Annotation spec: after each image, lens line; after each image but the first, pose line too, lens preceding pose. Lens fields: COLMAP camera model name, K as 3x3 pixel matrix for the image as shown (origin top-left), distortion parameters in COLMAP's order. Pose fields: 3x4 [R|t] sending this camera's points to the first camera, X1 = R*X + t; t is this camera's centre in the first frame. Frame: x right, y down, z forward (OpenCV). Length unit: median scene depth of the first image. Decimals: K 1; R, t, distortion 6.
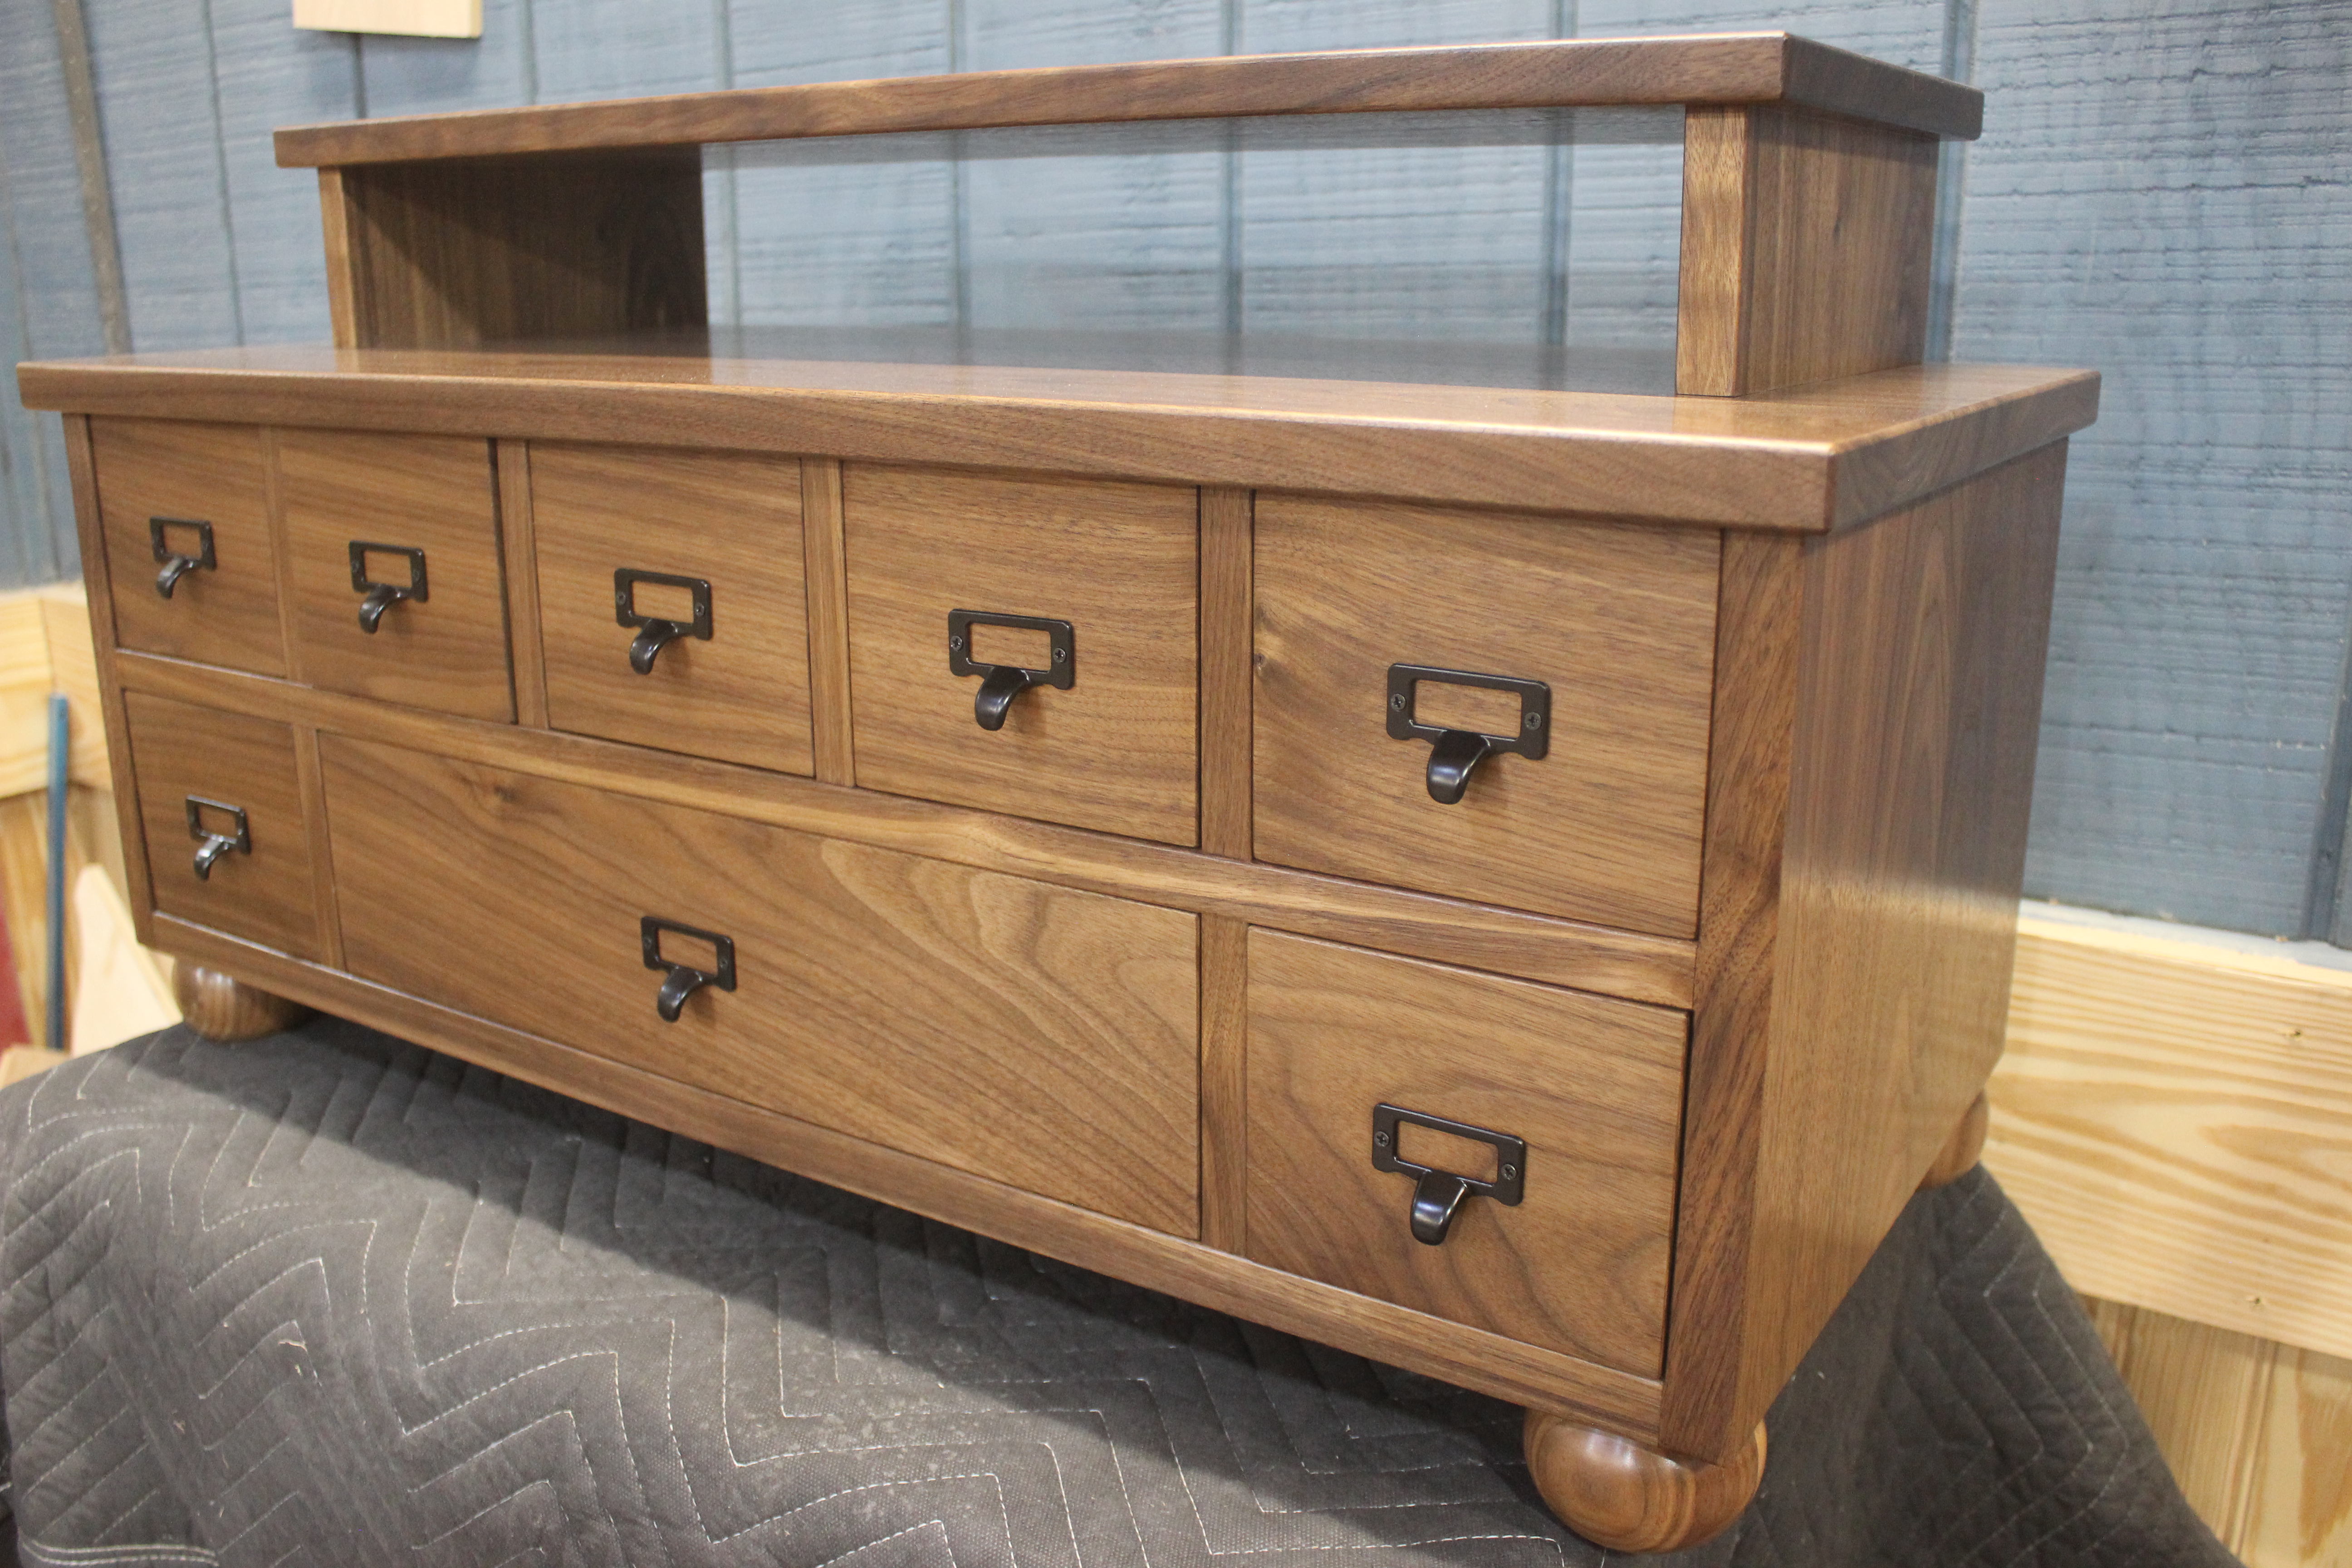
lens RADIAL K [[2038.2, 0, 1172.6], [0, 2038.2, 776.4], [0, 0, 1]] dist [-0.160749, 0.143961]
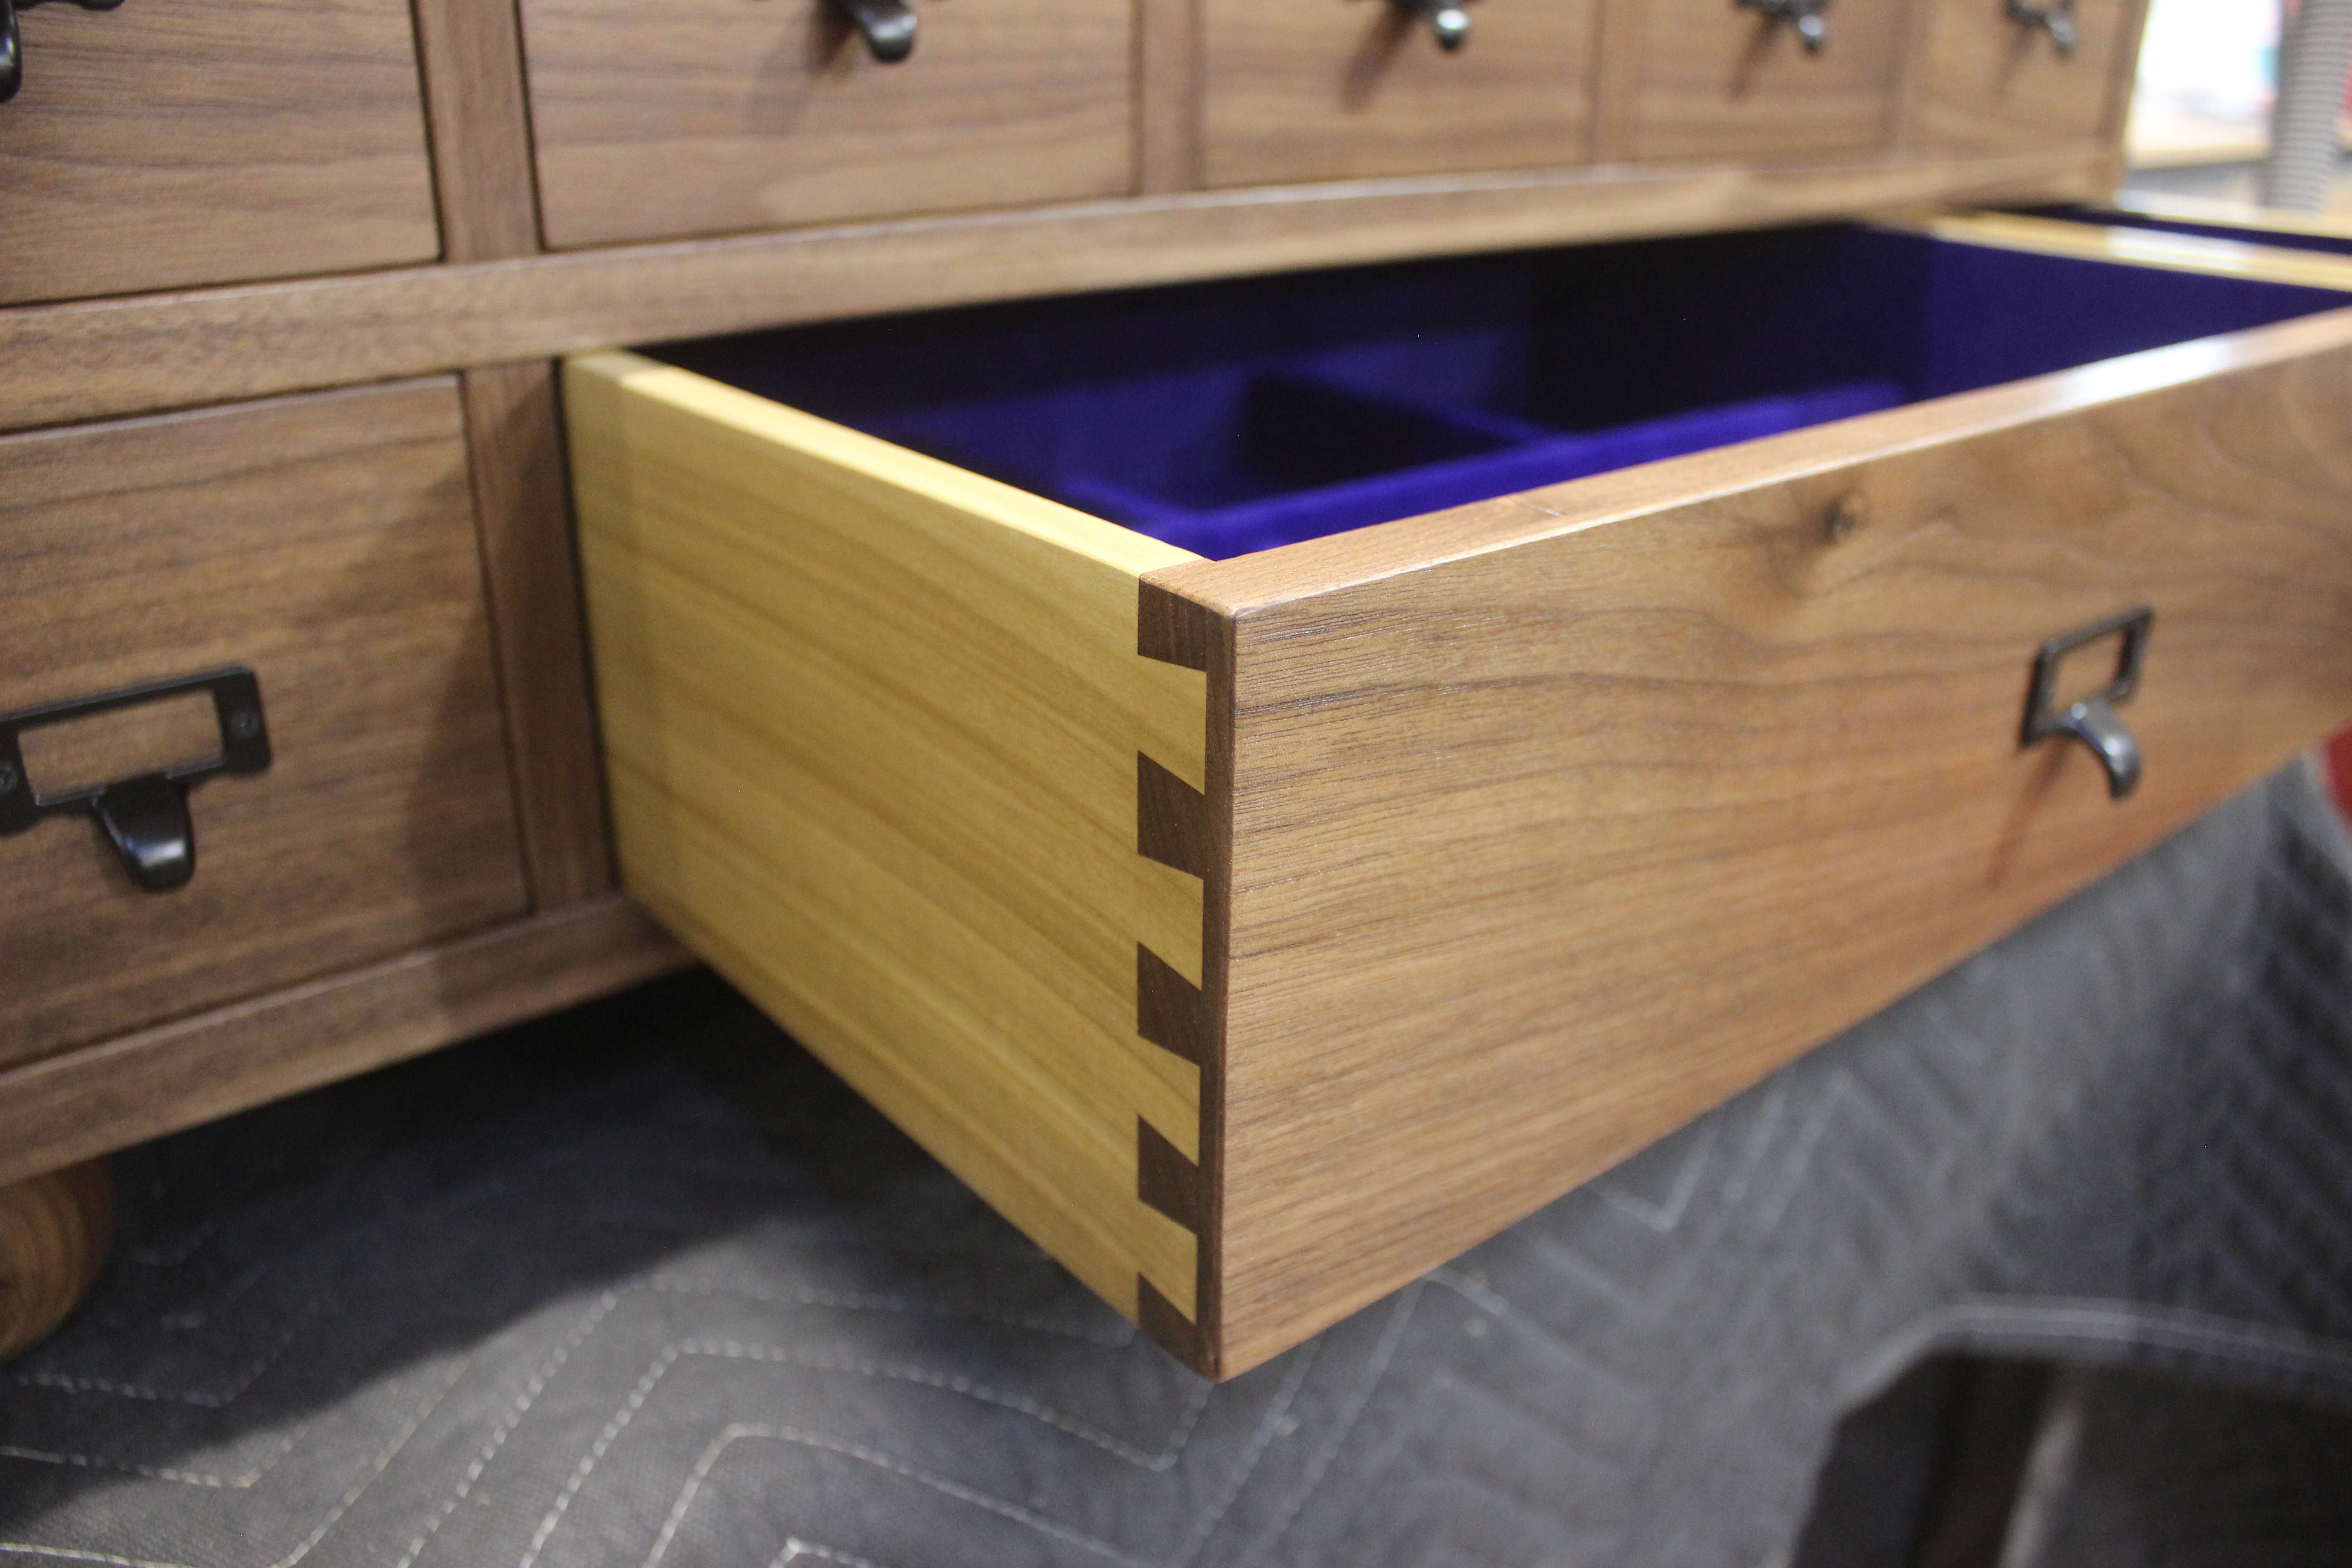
lens RADIAL K [[1884.9, 0, 1166.2], [0, 1884.9, 776.2], [0, 0, 1]] dist [-0.163563, 0.139742]
pose [[0.319592, -0.371613, 0.871645, -1.047698], [0.237631, 0.921924, 0.305921, -0.042259], [-0.917274, 0.109360, 0.382947, 0.989891]]
